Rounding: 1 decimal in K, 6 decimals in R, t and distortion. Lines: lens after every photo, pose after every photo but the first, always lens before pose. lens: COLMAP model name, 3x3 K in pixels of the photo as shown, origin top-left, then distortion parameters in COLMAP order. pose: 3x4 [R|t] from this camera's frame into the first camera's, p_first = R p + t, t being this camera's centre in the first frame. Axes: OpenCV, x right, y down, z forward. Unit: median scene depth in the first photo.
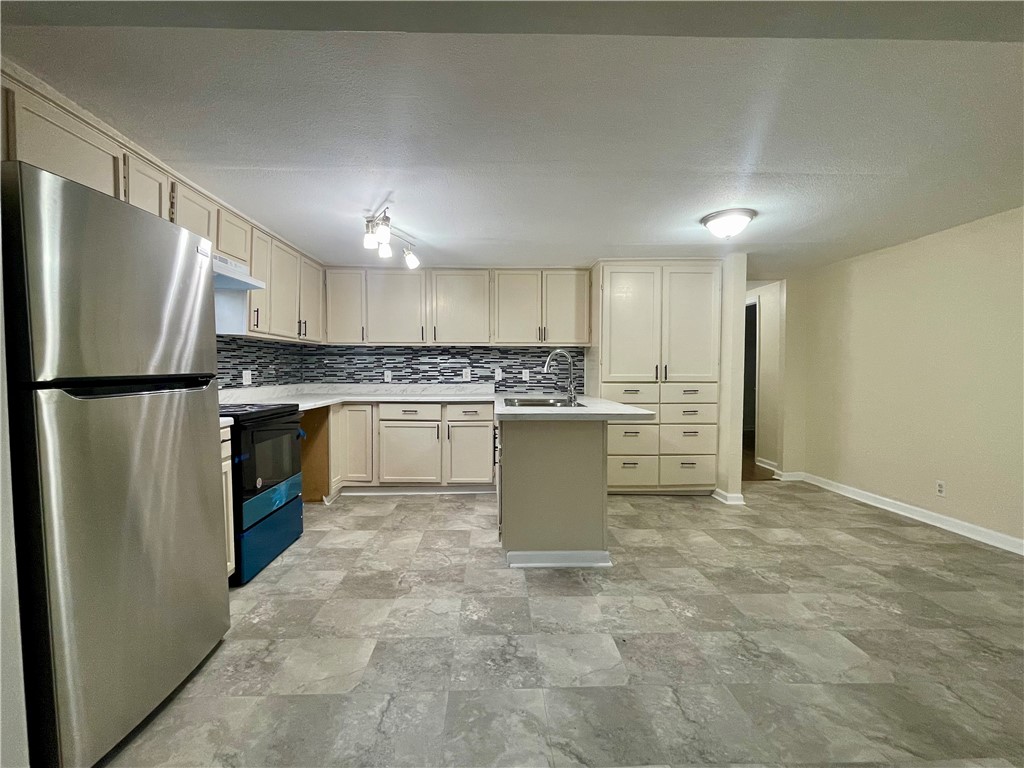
lens RADIAL K [[459.7, 0, 508.6], [0, 459.7, 383.4], [0, 0, 1]] dist [0.000194, -0.000057]
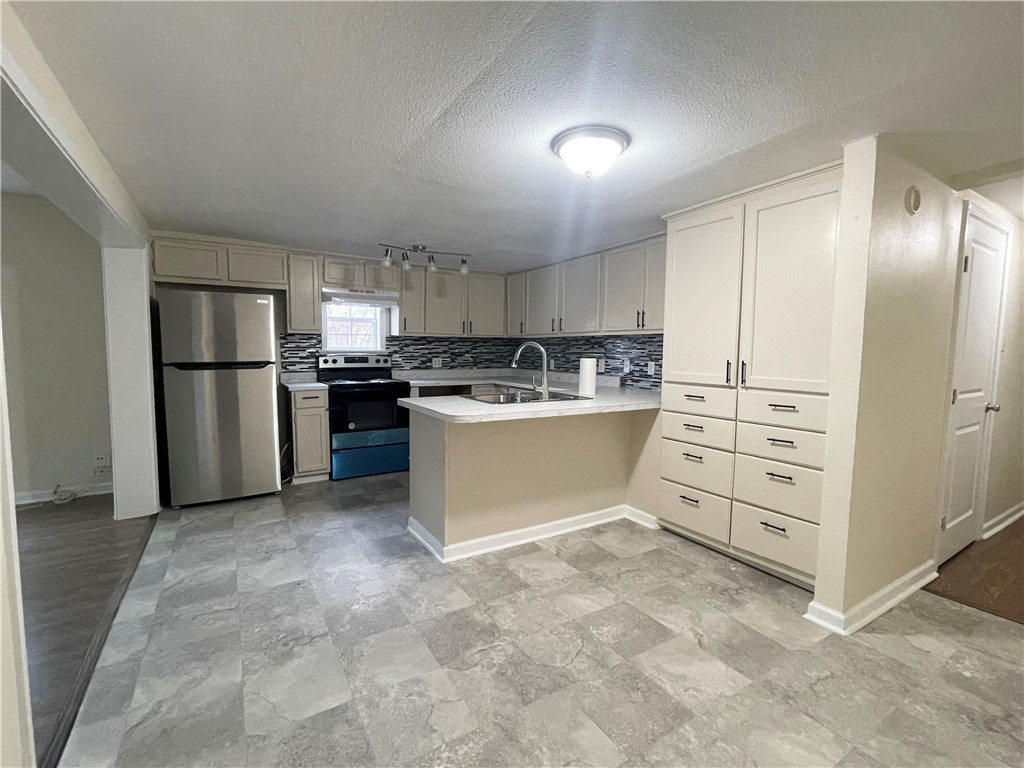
lens RADIAL K [[459.7, 0, 505.8], [0, 459.7, 385.0], [0, 0, 1]] dist [0.000194, -0.000057]
pose [[0.494048, 0.069982, -0.866614, 0.697739], [-0.034162, 0.997548, 0.061080, -0.032754], [0.868763, -0.000571, 0.495227, 0.386962]]
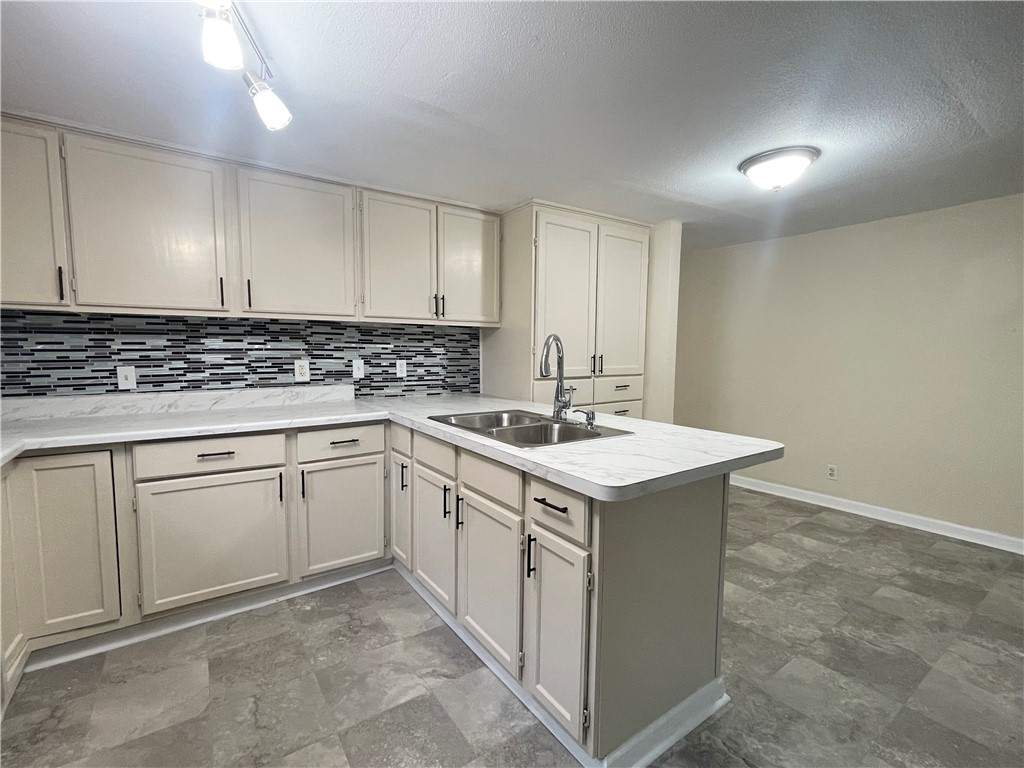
lens RADIAL K [[459.7, 0, 508.3], [0, 459.7, 386.1], [0, 0, 1]] dist [0.000194, -0.000057]
pose [[0.839607, -0.042216, 0.541551, -0.204023], [0.011017, 0.998094, 0.060724, -0.034116], [-0.543082, -0.045018, 0.838472, 0.412849]]
